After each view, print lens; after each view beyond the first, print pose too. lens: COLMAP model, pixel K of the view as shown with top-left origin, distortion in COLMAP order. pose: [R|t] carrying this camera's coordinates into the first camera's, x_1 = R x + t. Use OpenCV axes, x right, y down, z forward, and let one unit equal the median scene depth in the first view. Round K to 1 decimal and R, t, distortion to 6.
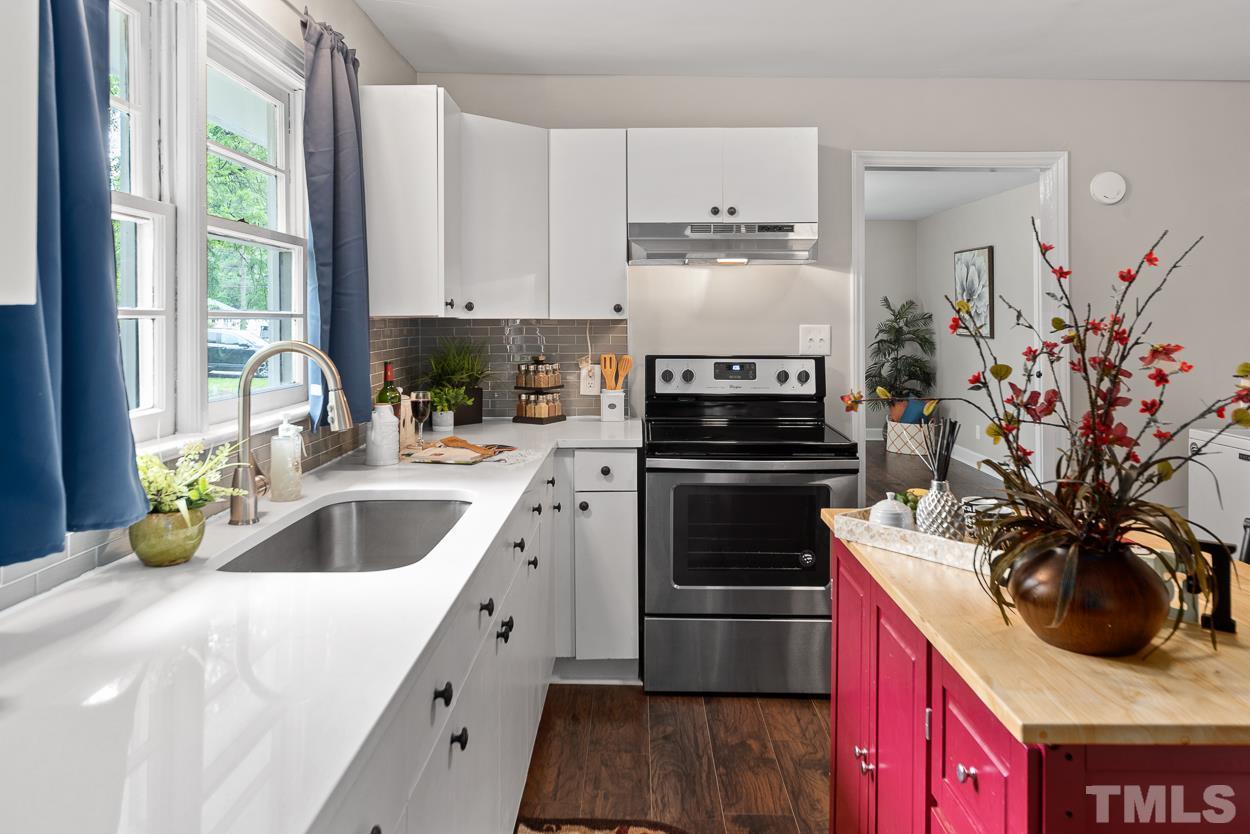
lens RADIAL K [[858.6, 0, 629.7], [0, 858.6, 313.7], [0, 0, 1]] dist [-0.000163, 0.000188]
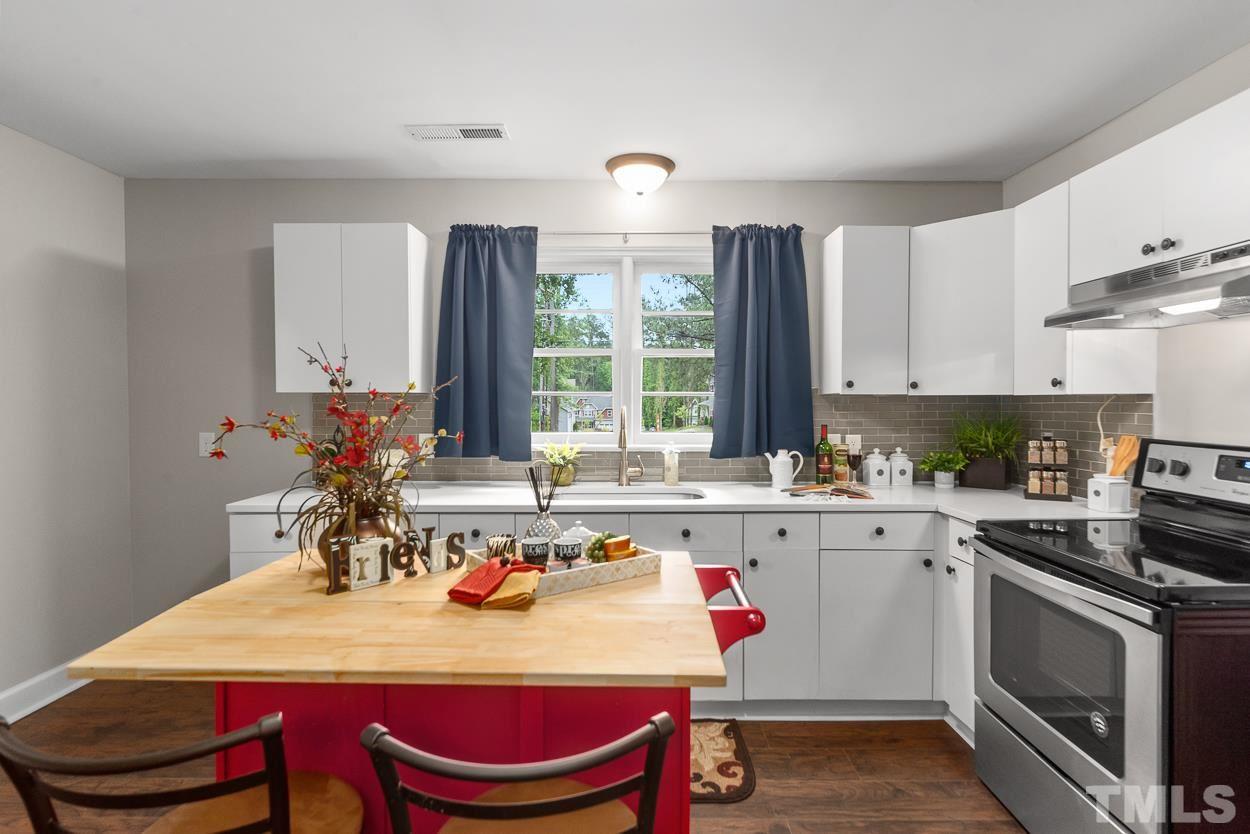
lens RADIAL K [[613.3, 0, 625.0], [0, 613.3, 417.0], [0, 0, 1]] dist [-0.004353, -0.000321]
pose [[0.007930, 0.029031, -0.999547, 0.695843], [0.007090, 0.999552, 0.029088, 0.008659], [0.999943, -0.007317, 0.007721, 0.590003]]
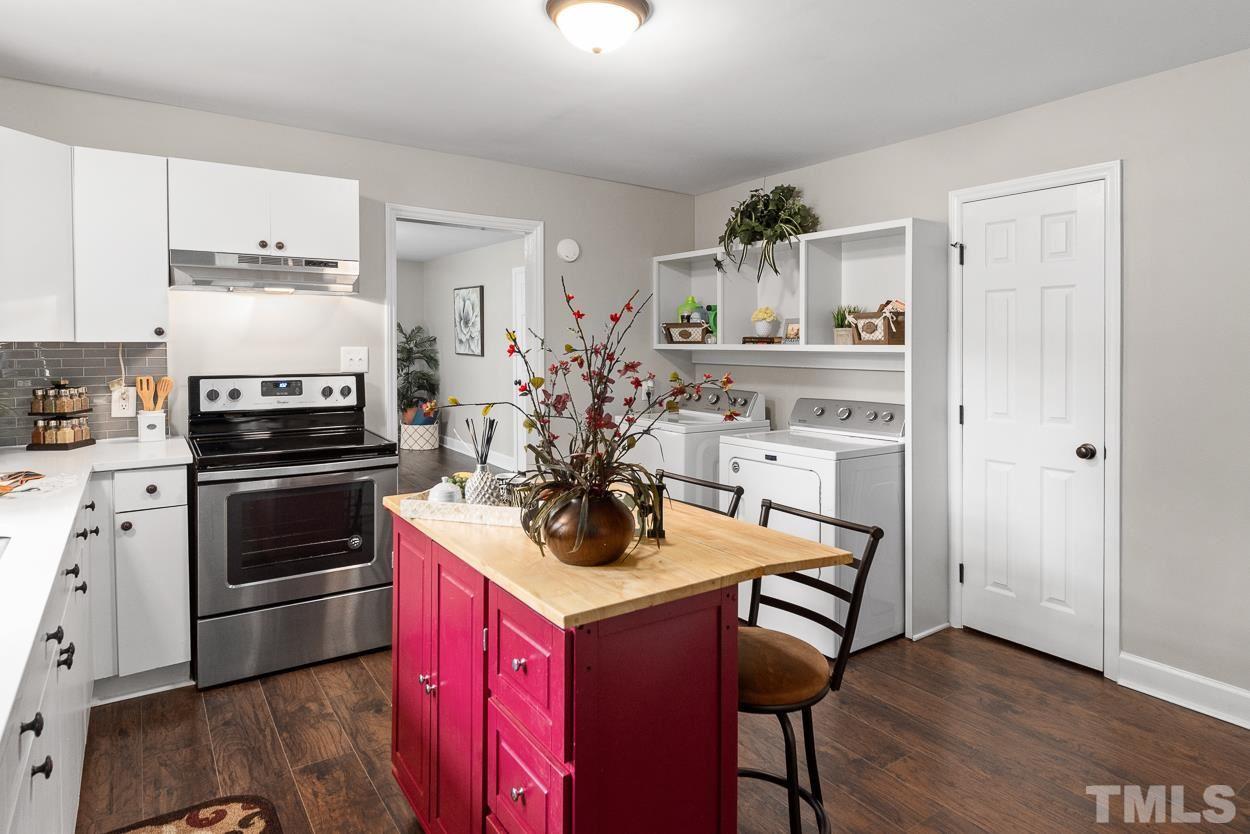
lens RADIAL K [[706.6, 0, 625.3], [0, 706.6, 356.7], [0, 0, 1]] dist [-0.002656, -0.001851]
pose [[0.817566, -0.010501, 0.575739, -0.048889], [-0.006356, 0.999608, 0.027258, -0.003215], [-0.575799, -0.025944, 0.817179, -0.017808]]
